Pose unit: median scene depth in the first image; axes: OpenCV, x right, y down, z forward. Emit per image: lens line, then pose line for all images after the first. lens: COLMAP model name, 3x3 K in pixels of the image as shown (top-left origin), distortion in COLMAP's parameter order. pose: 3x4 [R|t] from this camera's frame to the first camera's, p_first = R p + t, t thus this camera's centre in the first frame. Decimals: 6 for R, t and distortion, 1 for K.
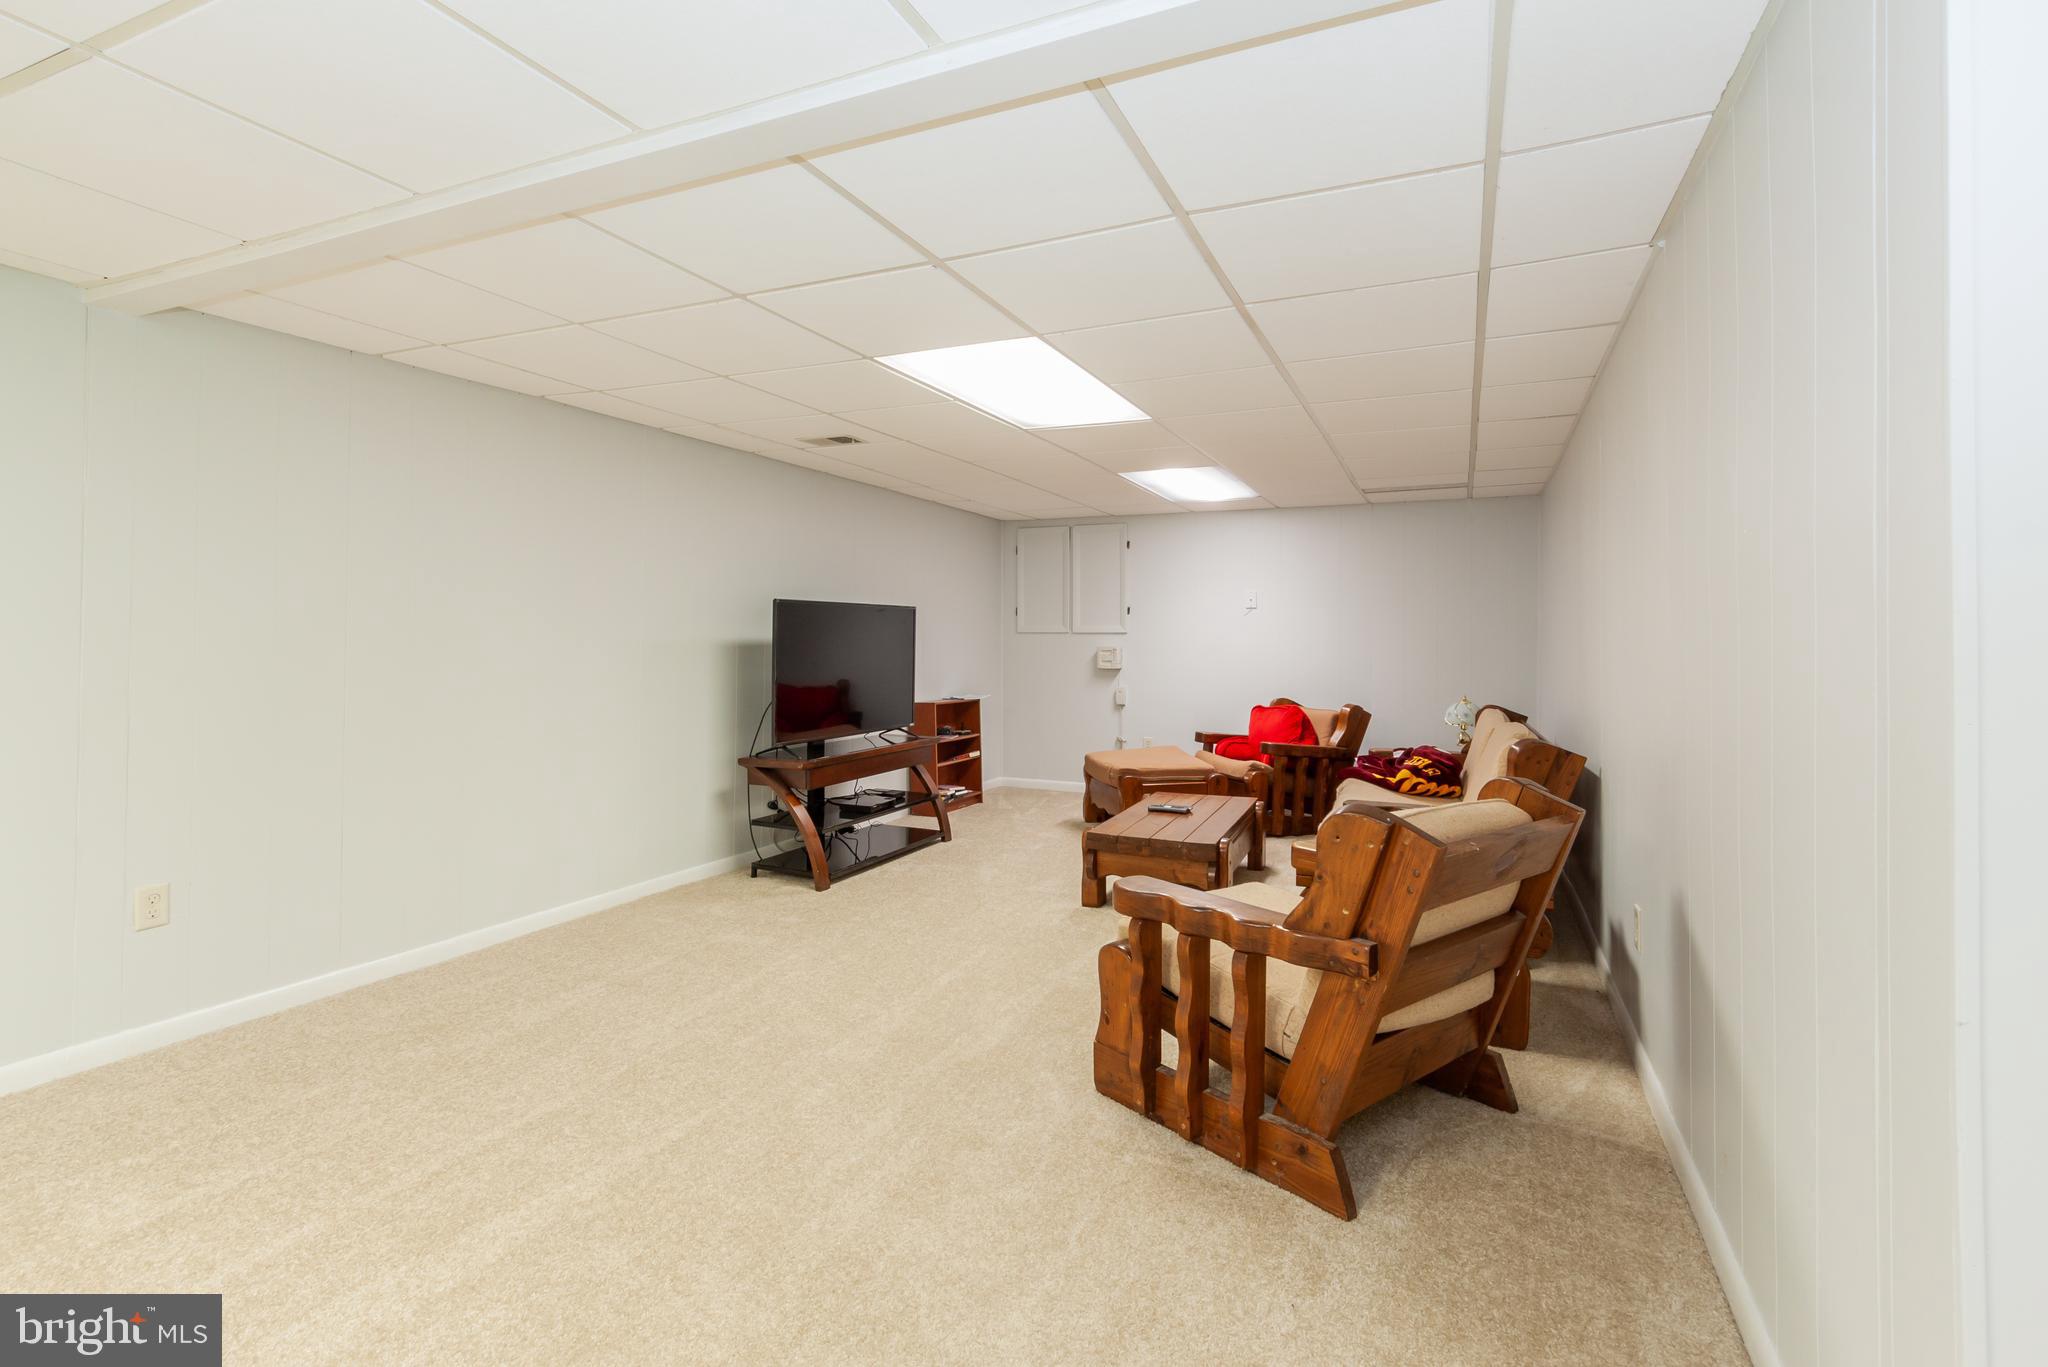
lens RADIAL K [[950.1, 0, 1023.4], [0, 950.1, 629.9], [0, 0, 1]] dist [0.002548, 0.000194]
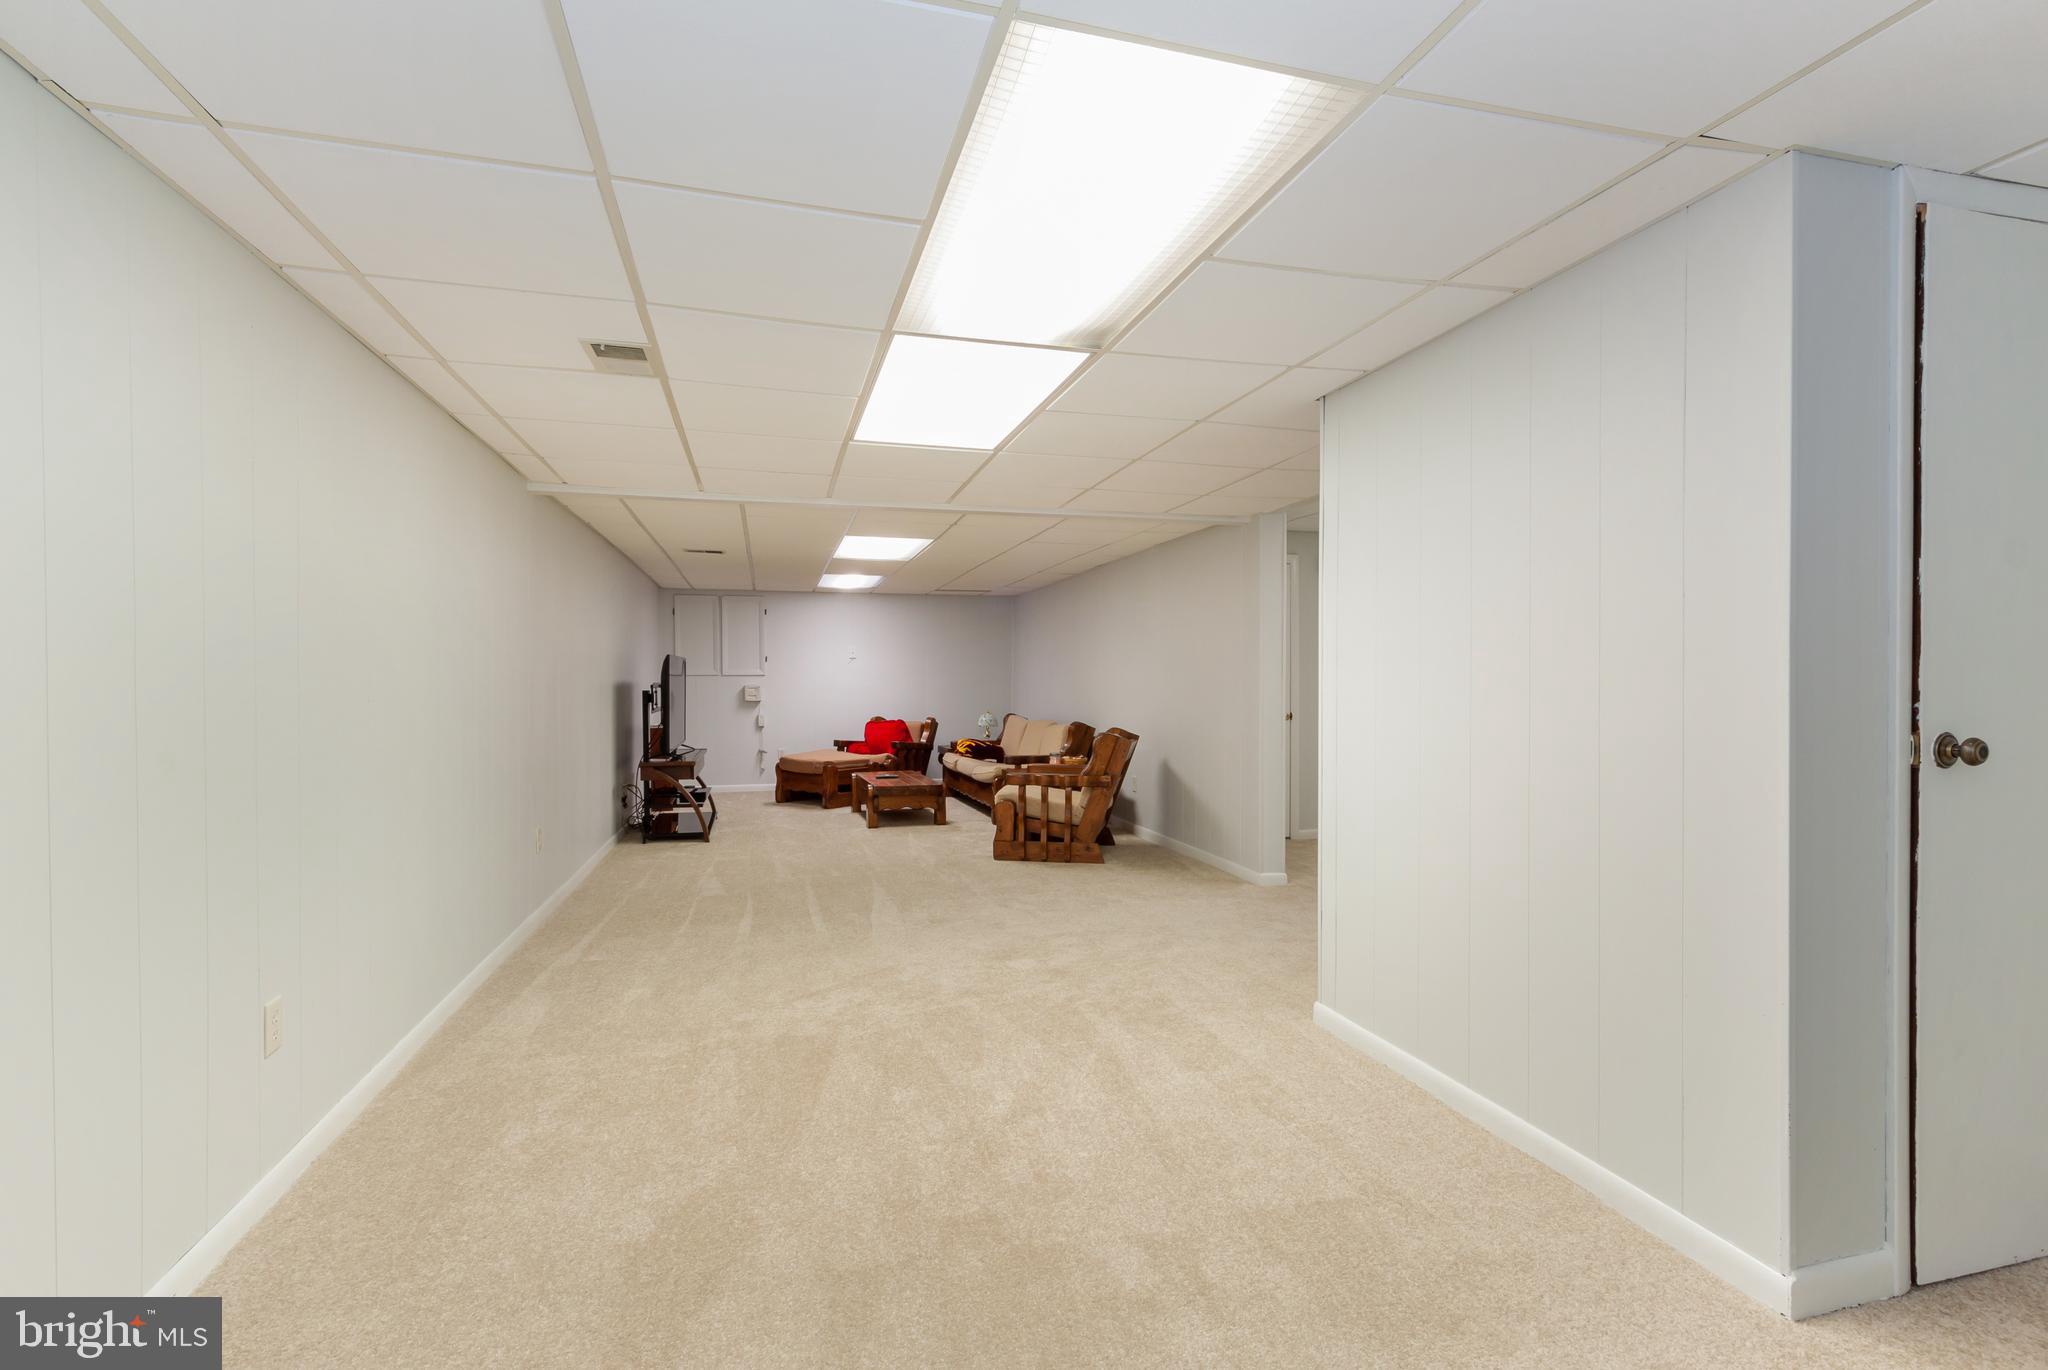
lens RADIAL K [[945.8, 0, 1054.4], [0, 945.8, 691.5], [0, 0, 1]] dist [0.001715, 0.000143]
pose [[0.750026, -0.016388, 0.661205, -0.763266], [-0.000400, 0.999682, 0.025230, -0.011851], [-0.661408, -0.019187, 0.749781, -0.506844]]
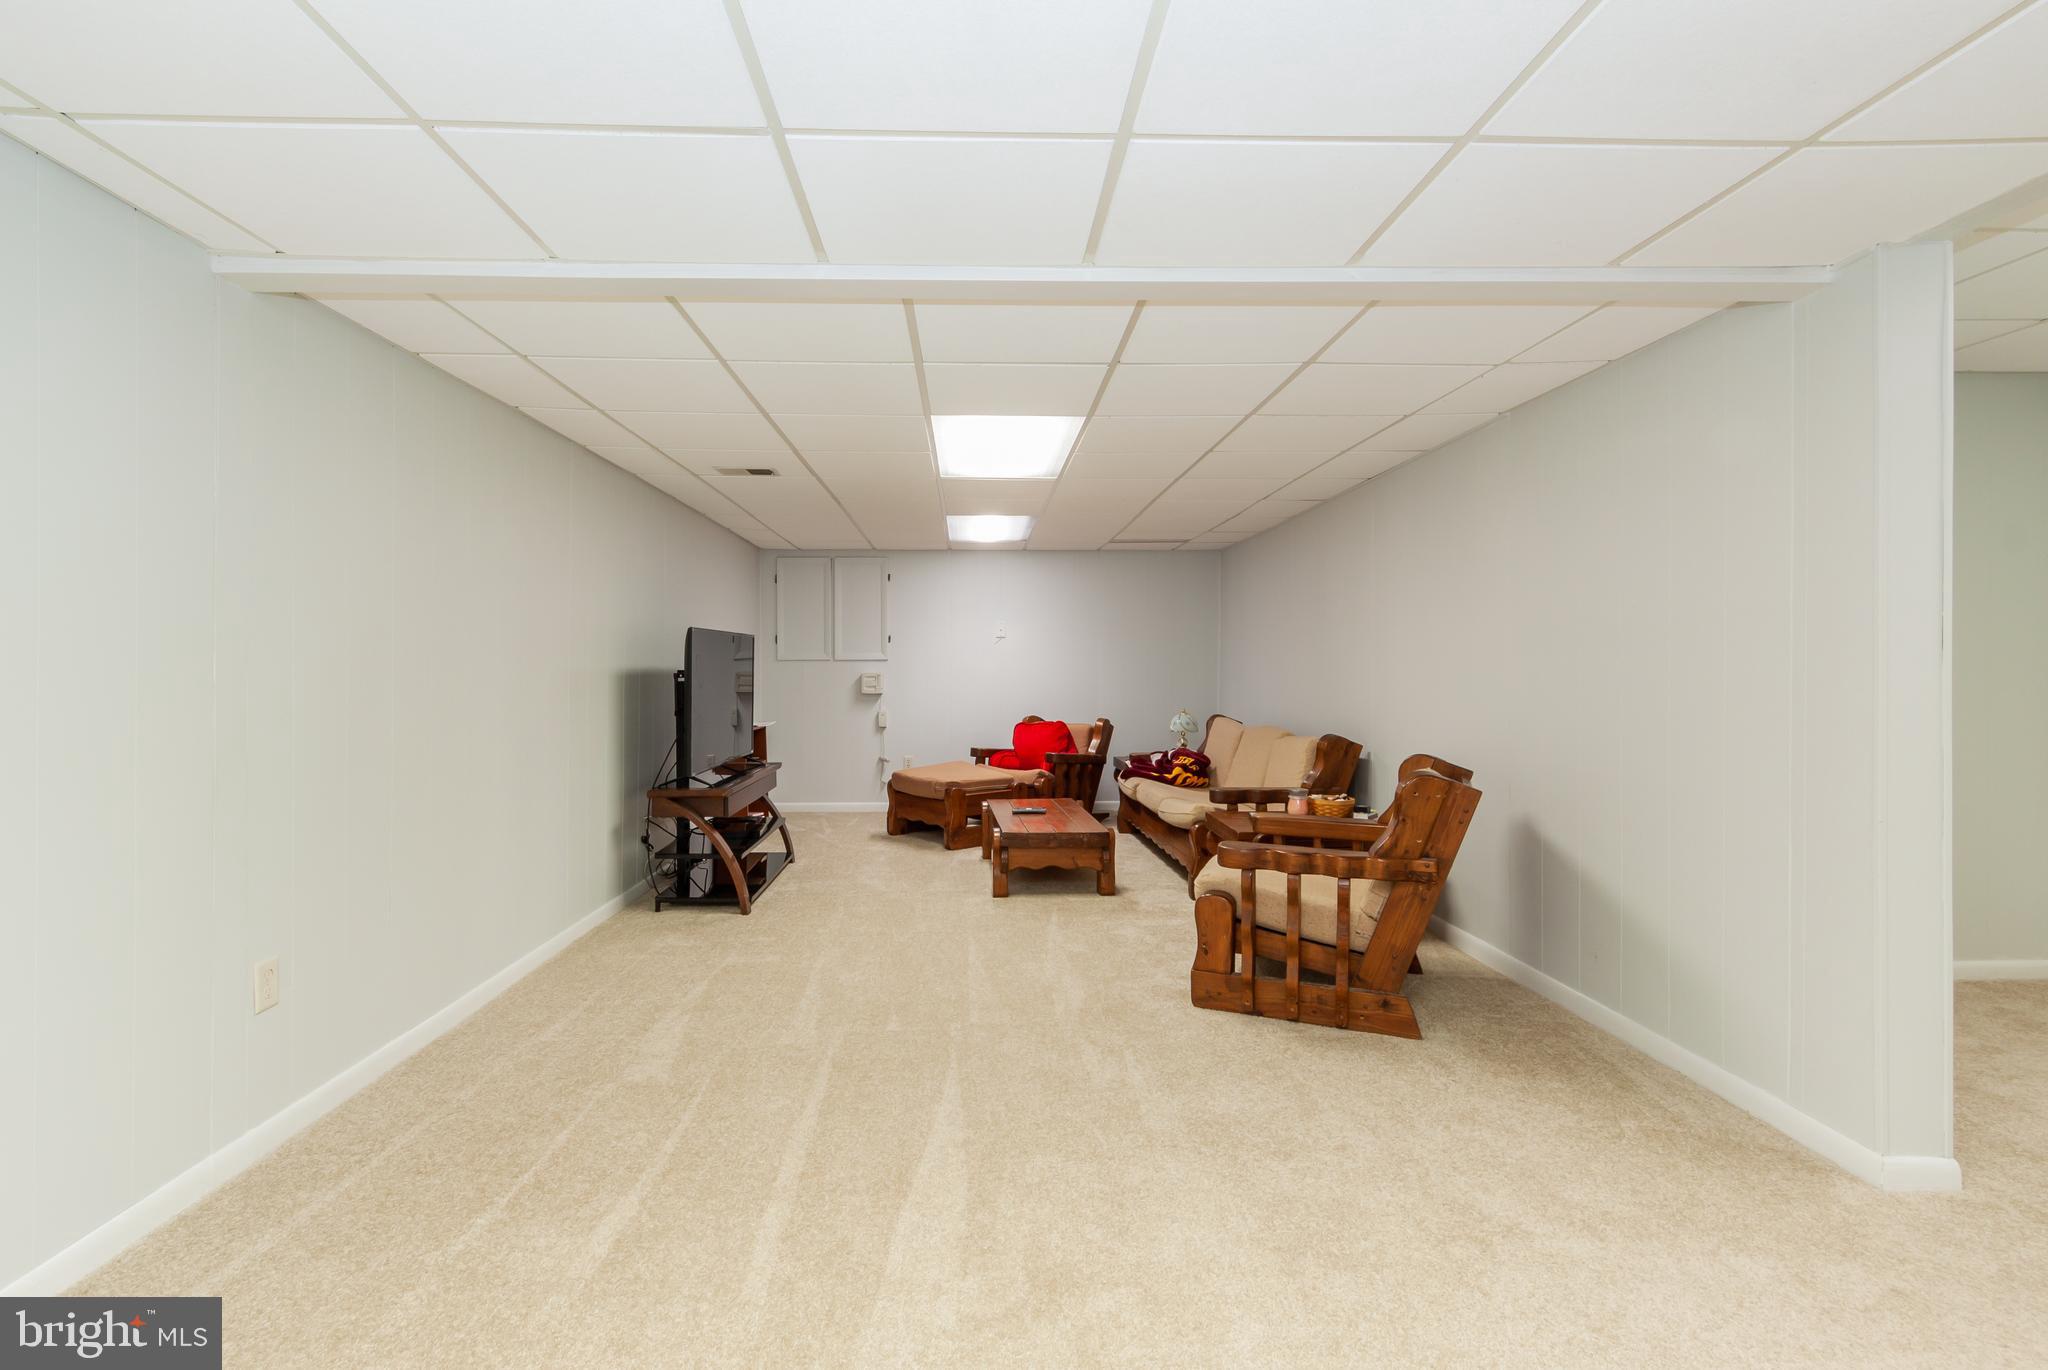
lens RADIAL K [[958.0, 0, 994.9], [0, 958.0, 670.5], [0, 0, 1]] dist [0.001936, 0.000191]
pose [[0.897730, -0.009518, 0.440444, -0.399863], [0.002817, 0.999870, 0.015864, -0.002466], [-0.440538, -0.013000, 0.897640, -0.035442]]
